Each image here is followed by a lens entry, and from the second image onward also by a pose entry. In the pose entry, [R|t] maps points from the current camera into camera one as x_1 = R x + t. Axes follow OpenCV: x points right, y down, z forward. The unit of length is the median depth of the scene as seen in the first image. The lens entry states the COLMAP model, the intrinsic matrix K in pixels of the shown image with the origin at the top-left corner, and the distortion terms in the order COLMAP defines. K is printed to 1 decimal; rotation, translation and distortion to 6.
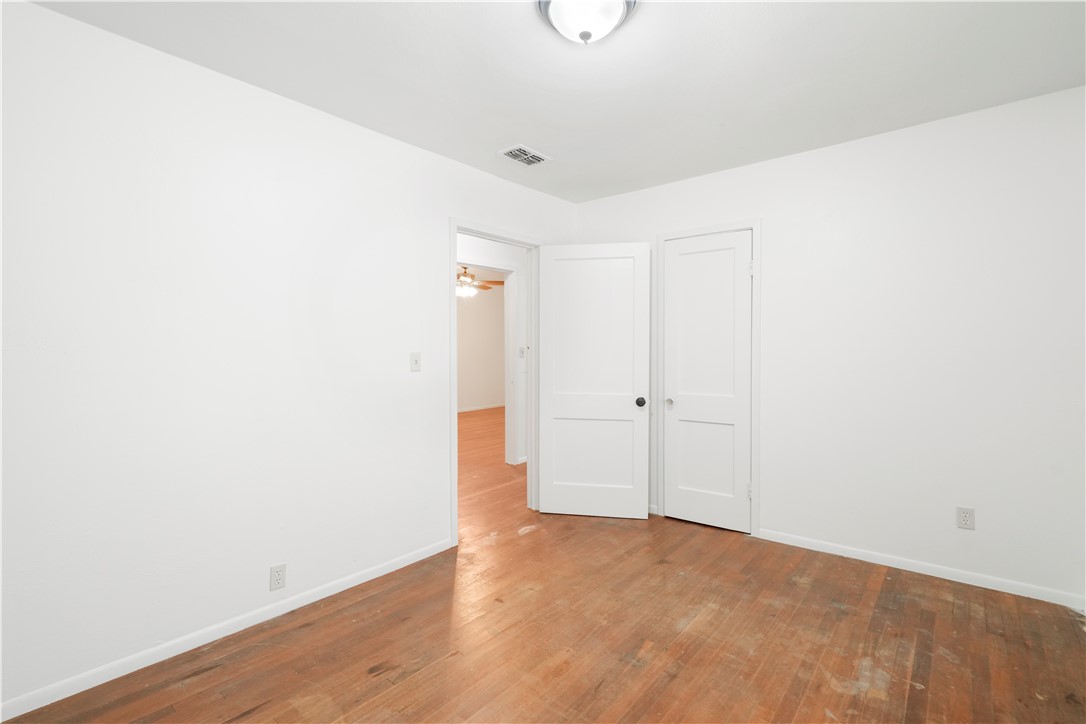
lens RADIAL K [[492.5, 0, 543.0], [0, 492.5, 362.0], [0, 0, 1]] dist [0.000814, 0.000158]
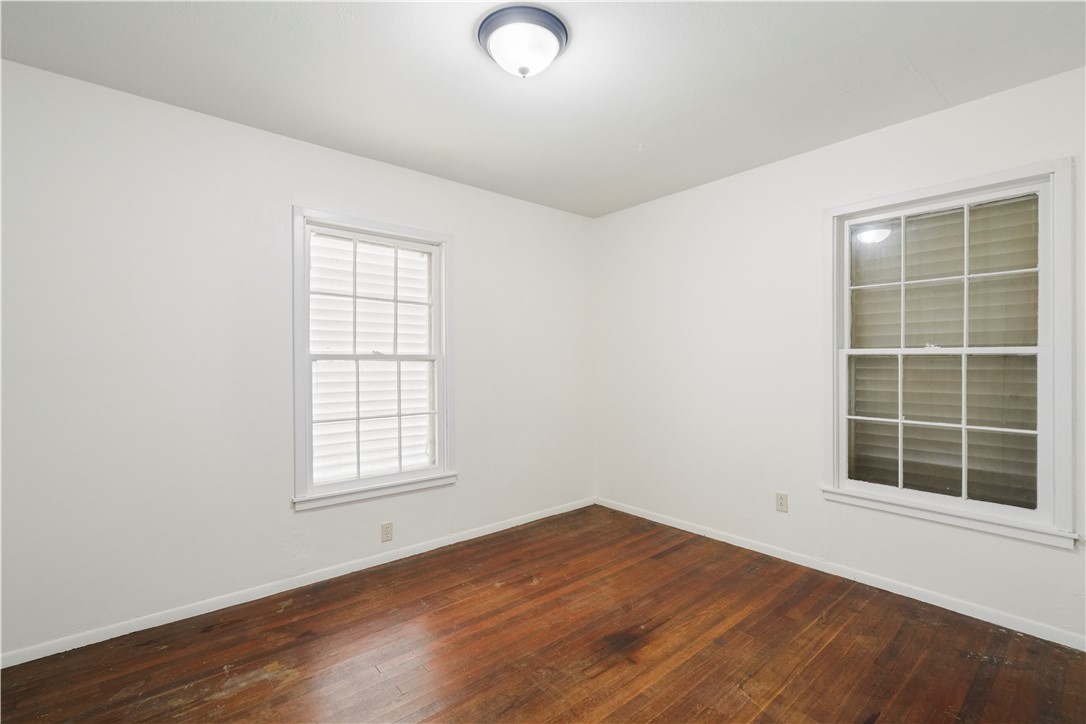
lens RADIAL K [[492.5, 0, 543.0], [0, 492.5, 362.0], [0, 0, 1]] dist [0.000814, 0.000158]
pose [[-0.984124, 0.007676, 0.177315, -0.130013], [0.011962, 0.999661, 0.023116, -0.041593], [-0.177078, 0.024870, -0.983883, 1.901751]]
